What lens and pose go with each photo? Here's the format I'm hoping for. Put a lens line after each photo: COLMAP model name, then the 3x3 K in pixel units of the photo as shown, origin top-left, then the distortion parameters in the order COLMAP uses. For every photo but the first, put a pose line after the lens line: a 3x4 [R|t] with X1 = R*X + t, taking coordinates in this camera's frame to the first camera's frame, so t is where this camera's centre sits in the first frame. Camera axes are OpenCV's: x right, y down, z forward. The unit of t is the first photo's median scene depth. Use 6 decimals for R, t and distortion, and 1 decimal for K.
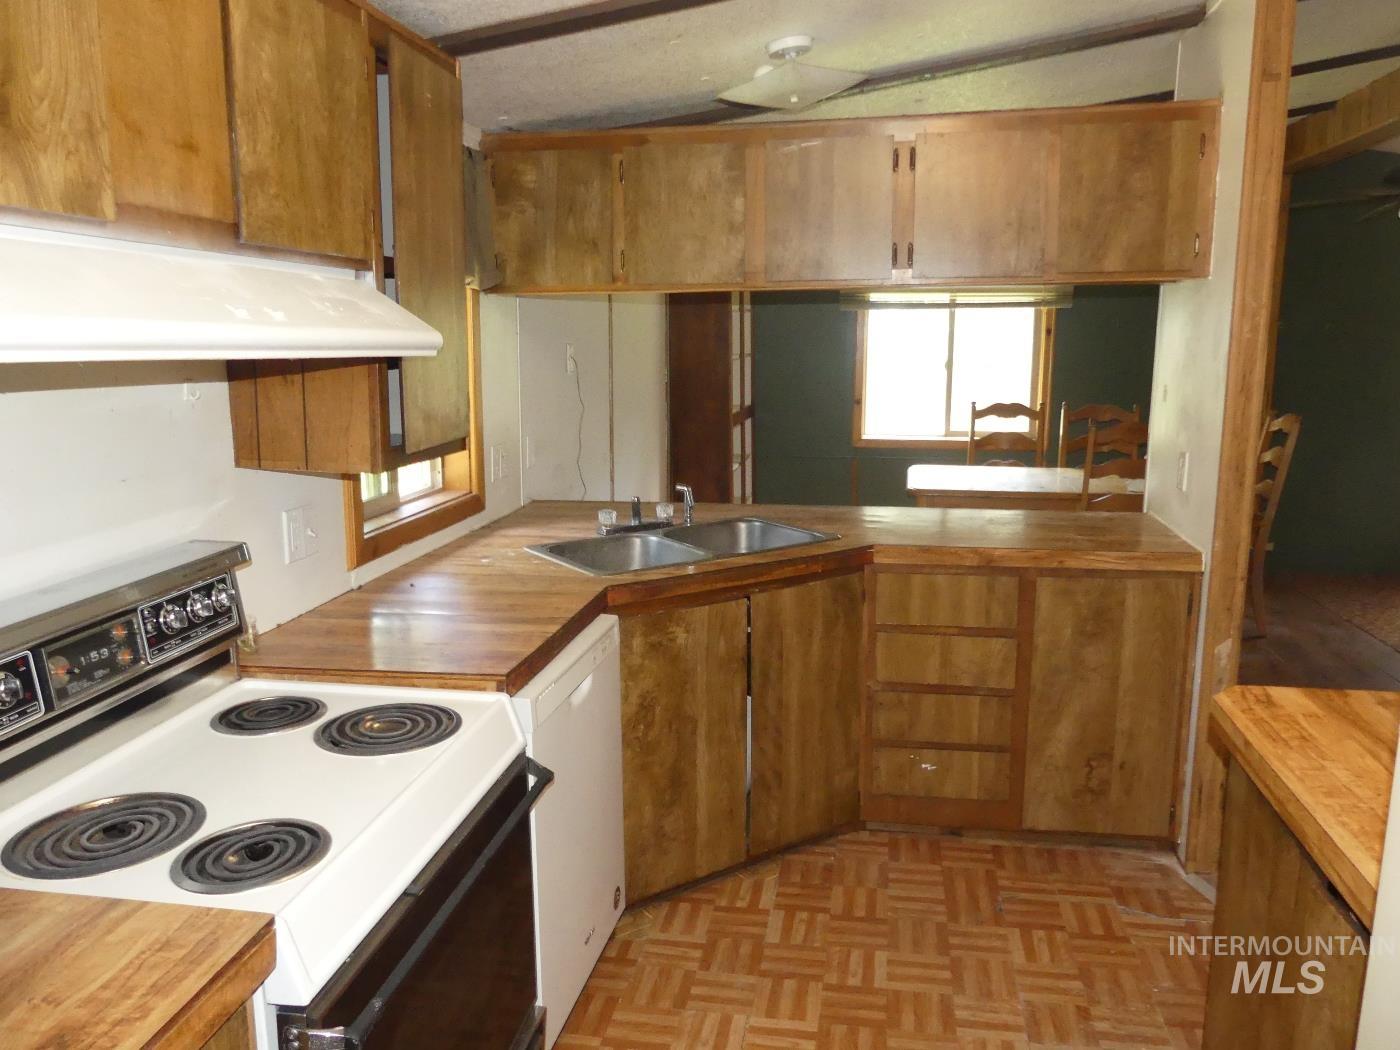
lens RADIAL K [[1052.5, 0, 706.6], [0, 1052.5, 519.8], [0, 0, 1]] dist [-0.039804, 0.039724]
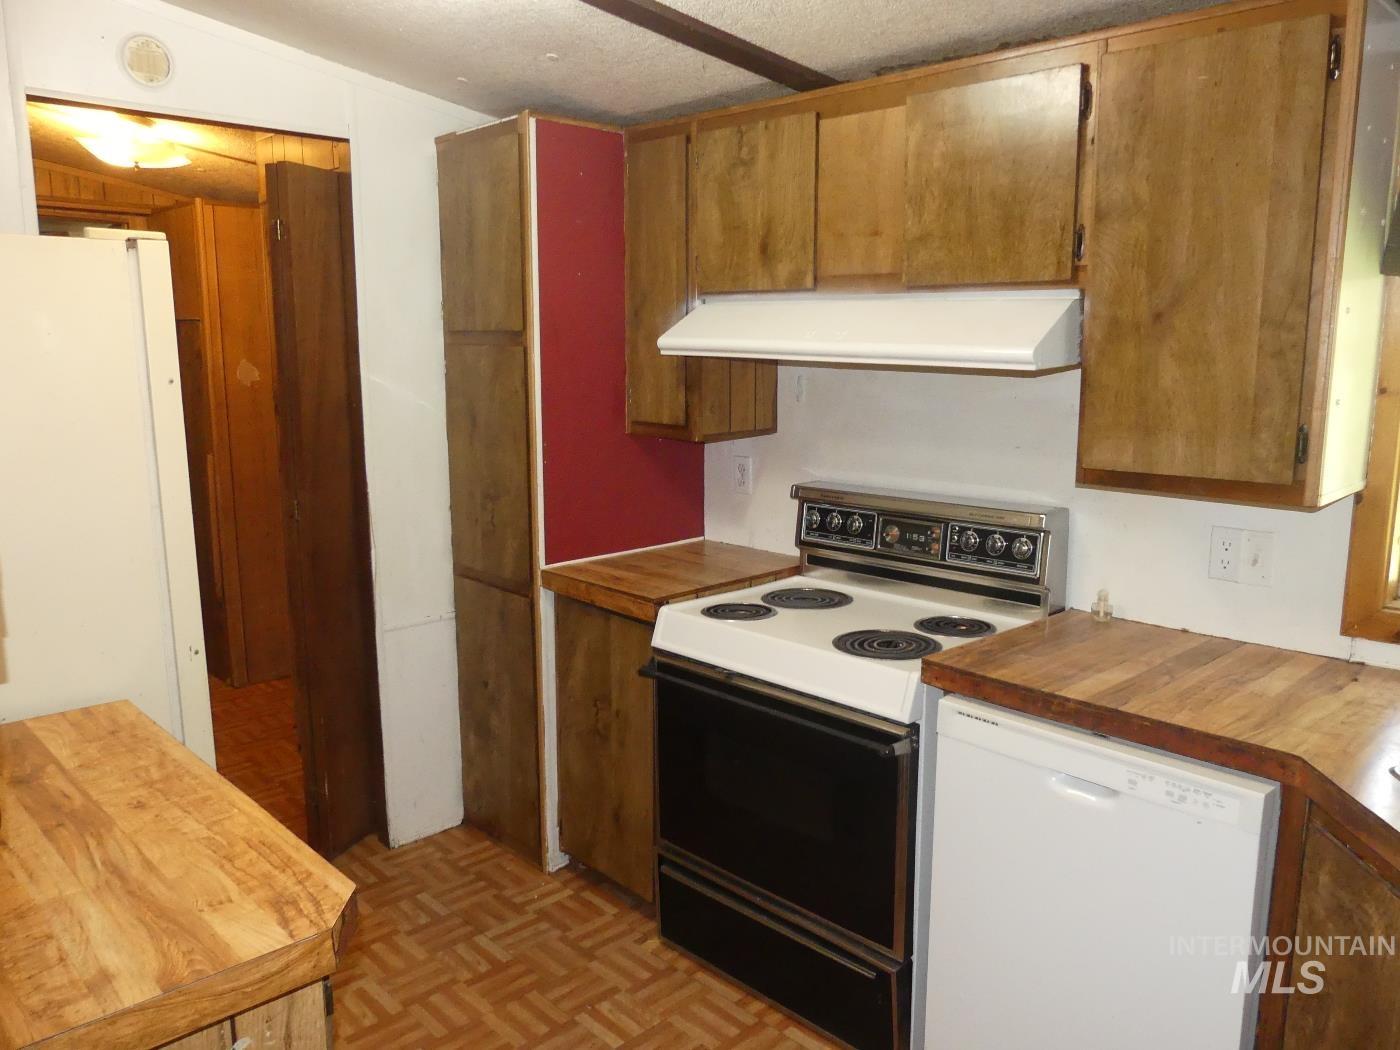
lens RADIAL K [[1052.5, 0, 714.9], [0, 1052.5, 531.9], [0, 0, 1]] dist [-0.039804, 0.039724]
pose [[-0.586545, 0.148903, -0.796111, 0.906257], [-0.141060, 0.949150, 0.281454, -0.293883], [0.797538, 0.277385, -0.535715, 1.572808]]
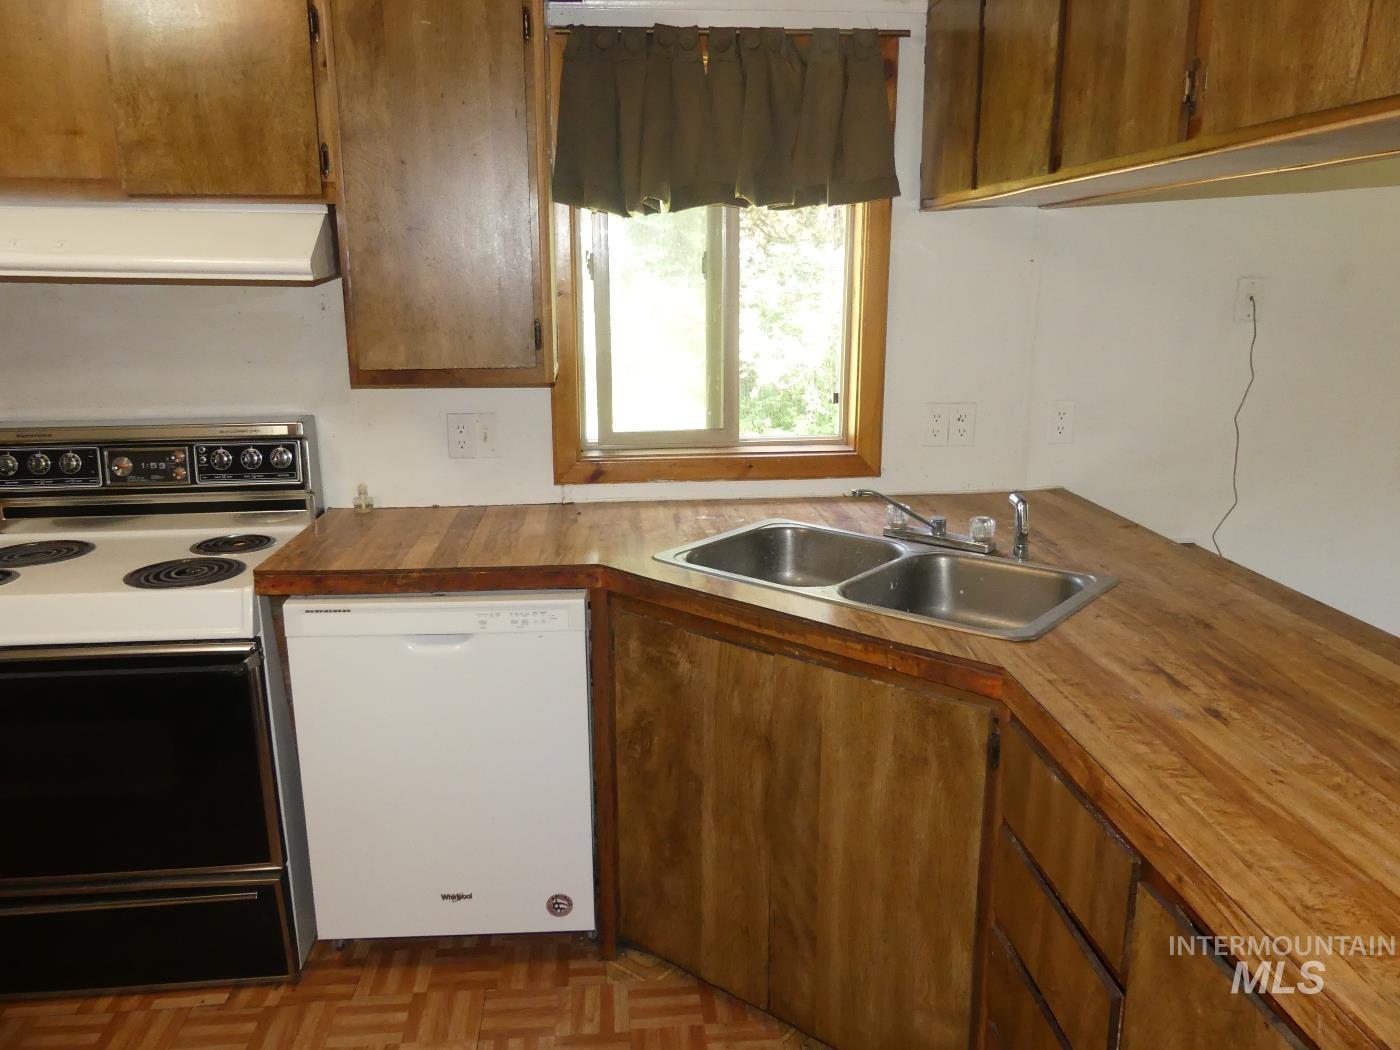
lens RADIAL K [[1052.5, 0, 708.3], [0, 1052.5, 525.1], [0, 0, 1]] dist [-0.039804, 0.039724]
pose [[0.264786, 0.232721, -0.935804, 1.096808], [-0.172569, 0.966212, 0.191454, -0.221848], [0.948740, 0.110797, 0.296000, 1.281516]]
